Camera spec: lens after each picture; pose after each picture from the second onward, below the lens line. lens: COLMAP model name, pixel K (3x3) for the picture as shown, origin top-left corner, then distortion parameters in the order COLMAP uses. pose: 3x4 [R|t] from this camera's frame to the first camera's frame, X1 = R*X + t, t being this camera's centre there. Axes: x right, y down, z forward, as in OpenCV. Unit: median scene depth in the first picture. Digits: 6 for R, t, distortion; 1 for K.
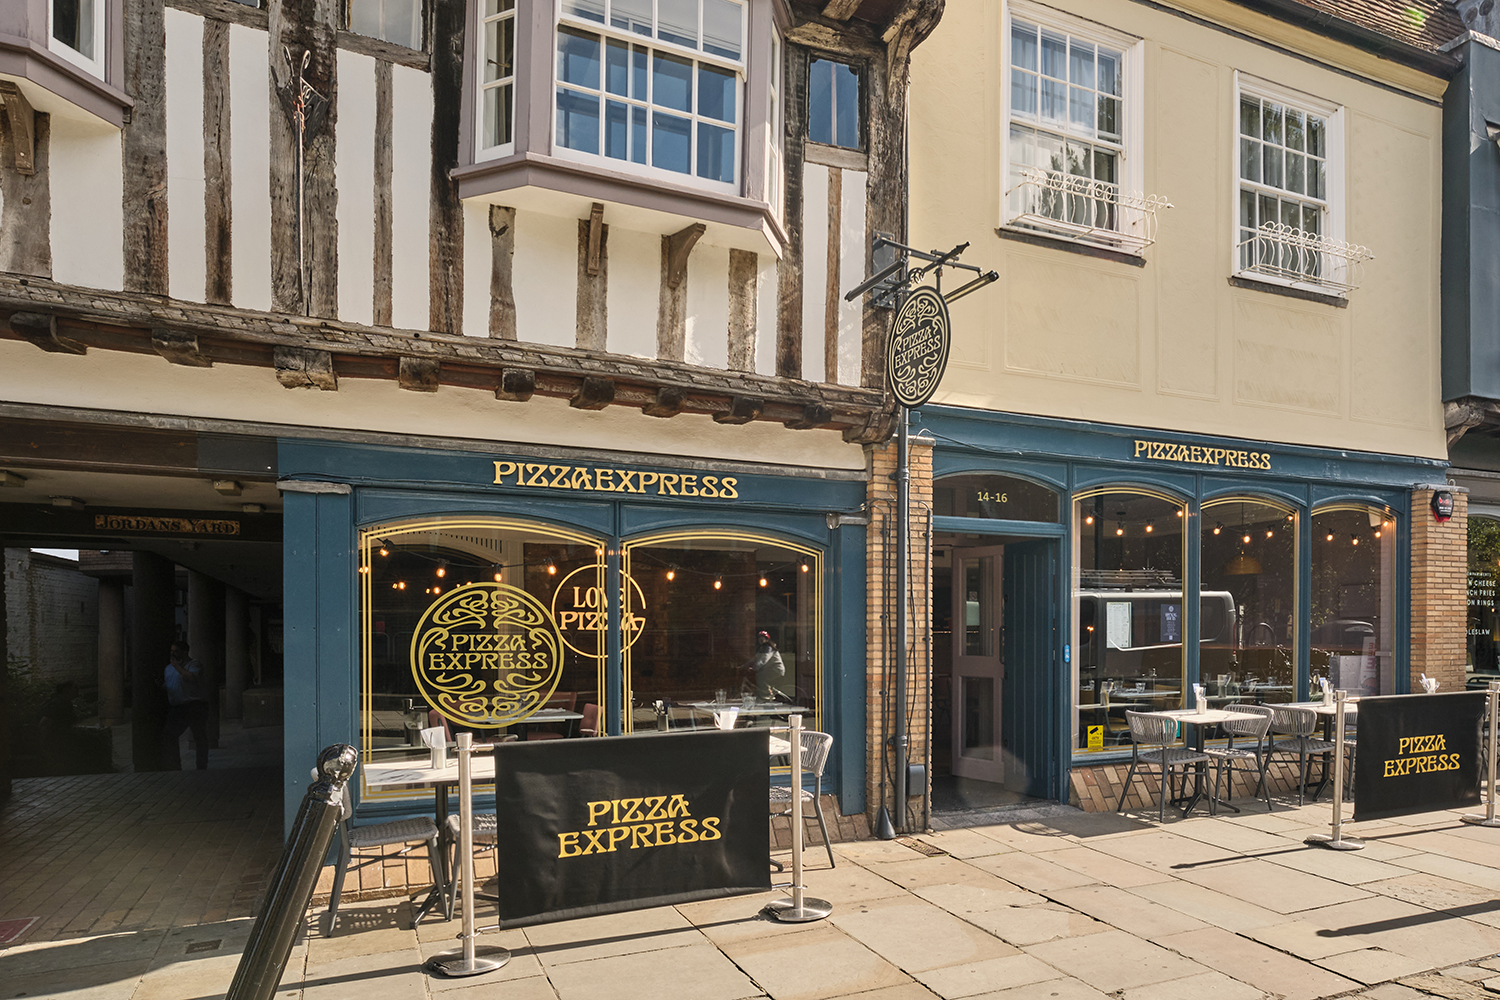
lens RADIAL K [[812.8, 0, 750.4], [0, 812.8, 608.5], [0, 0, 1]] dist [-0.024001, 0.001947]
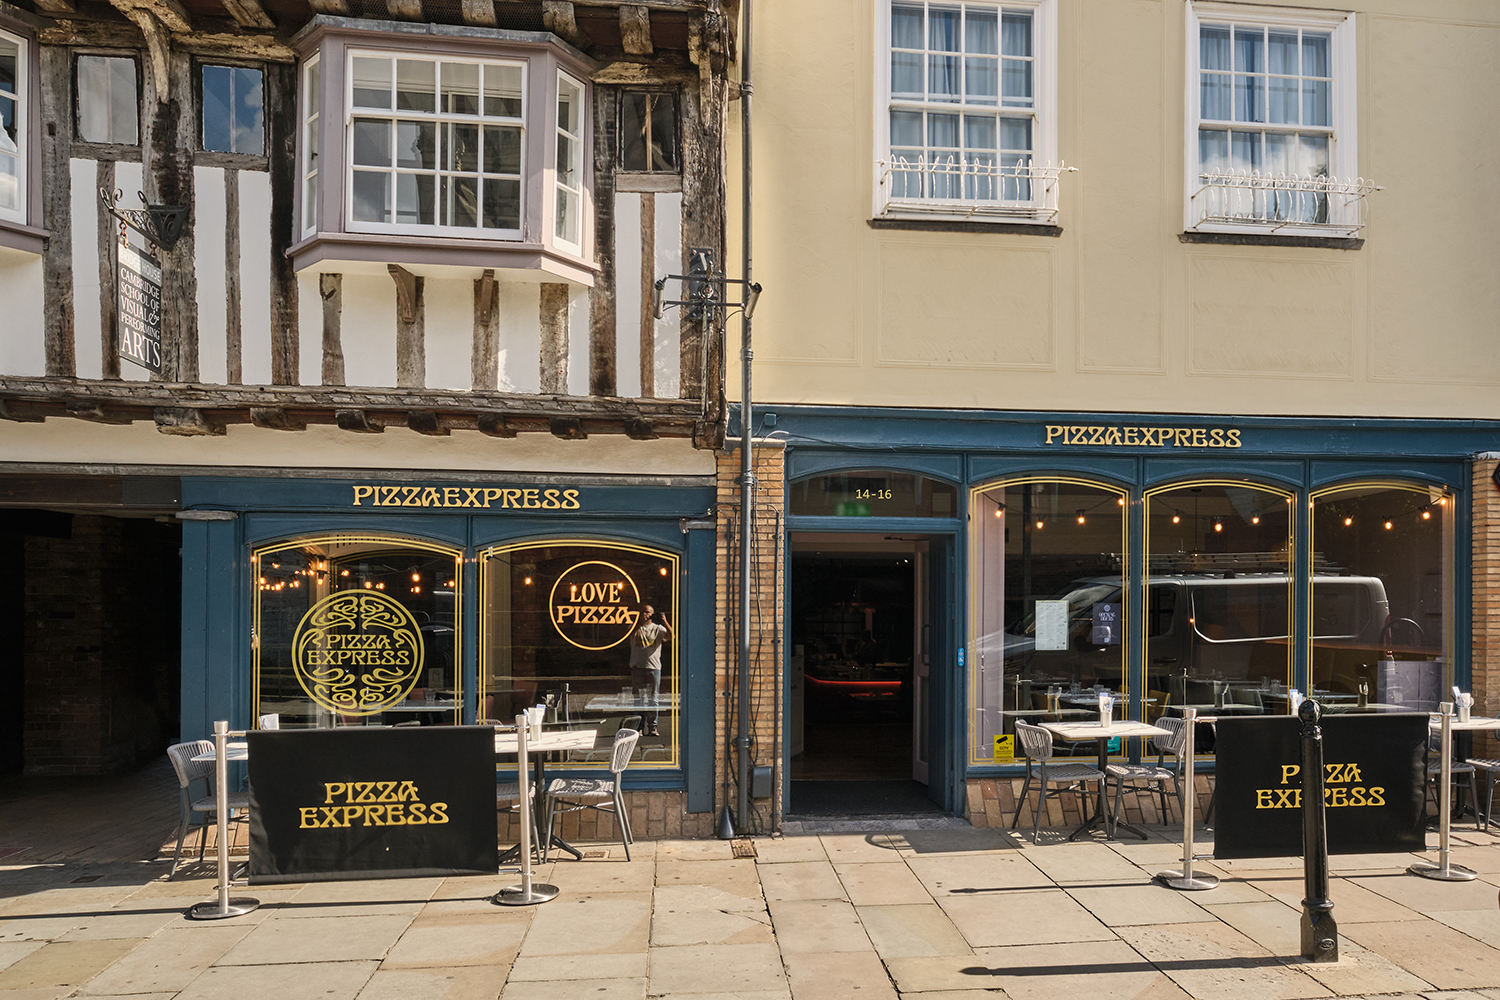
lens RADIAL K [[850.9, 0, 754.4], [0, 850.9, 575.2], [0, 0, 1]] dist [-0.019179, -0.002073]
pose [[0.965608, -0.007955, -0.259880, 0.536828], [0.003645, 0.999848, -0.017062, -0.029961], [0.259976, 0.015528, 0.965490, -0.022528]]
